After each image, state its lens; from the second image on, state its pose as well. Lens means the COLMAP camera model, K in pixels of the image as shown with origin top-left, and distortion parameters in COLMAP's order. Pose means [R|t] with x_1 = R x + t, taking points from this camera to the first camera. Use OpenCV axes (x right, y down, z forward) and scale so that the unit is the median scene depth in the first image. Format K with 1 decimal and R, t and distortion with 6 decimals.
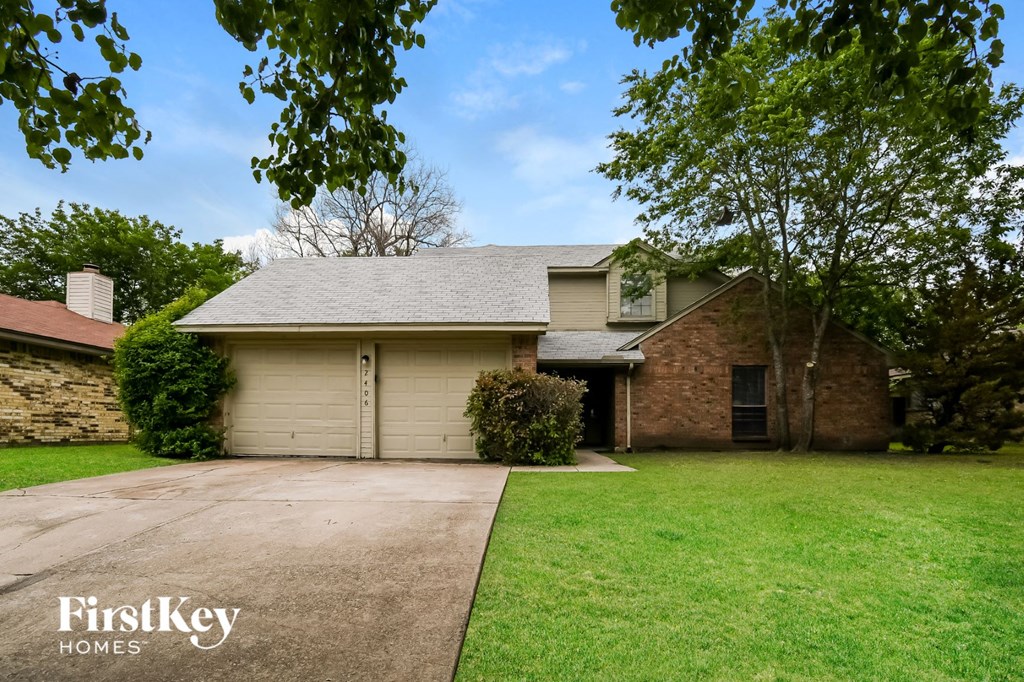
lens RADIAL K [[529.5, 0, 512.0], [0, 529.5, 358.6], [0, 0, 1]] dist [-0.002078, -0.001072]
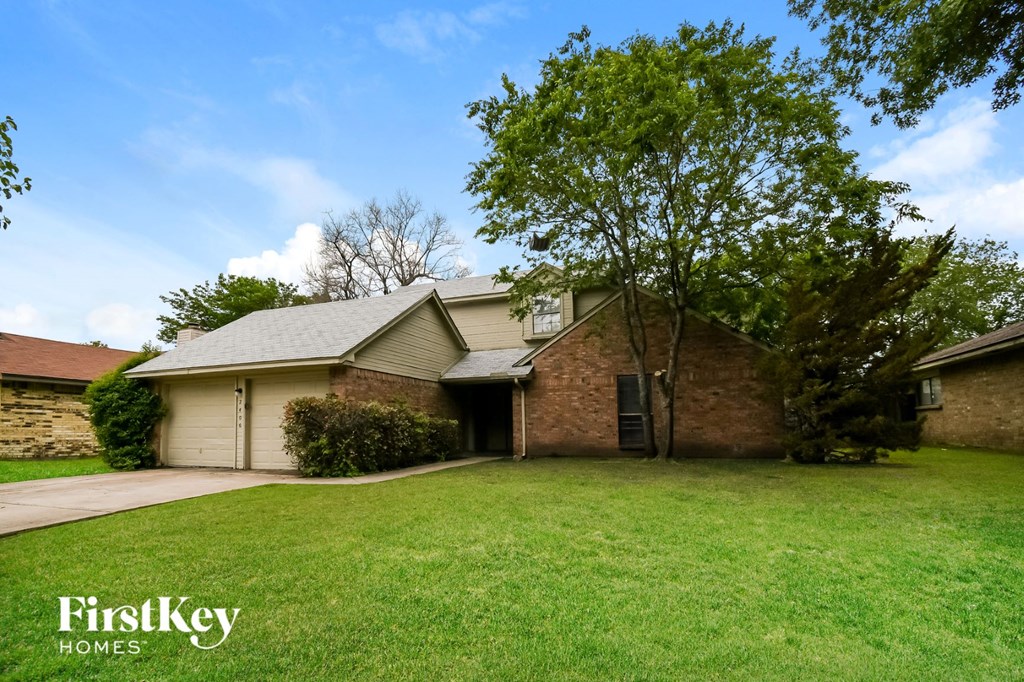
lens RADIAL K [[475.3, 0, 512.0], [0, 475.3, 341.0], [0, 0, 1]] dist [0.004249, -0.000207]
pose [[0.956571, -0.070575, -0.282827, 0.493164], [0.056414, 0.996726, -0.057915, -0.011898], [0.285988, 0.039445, 0.957421, 0.048685]]
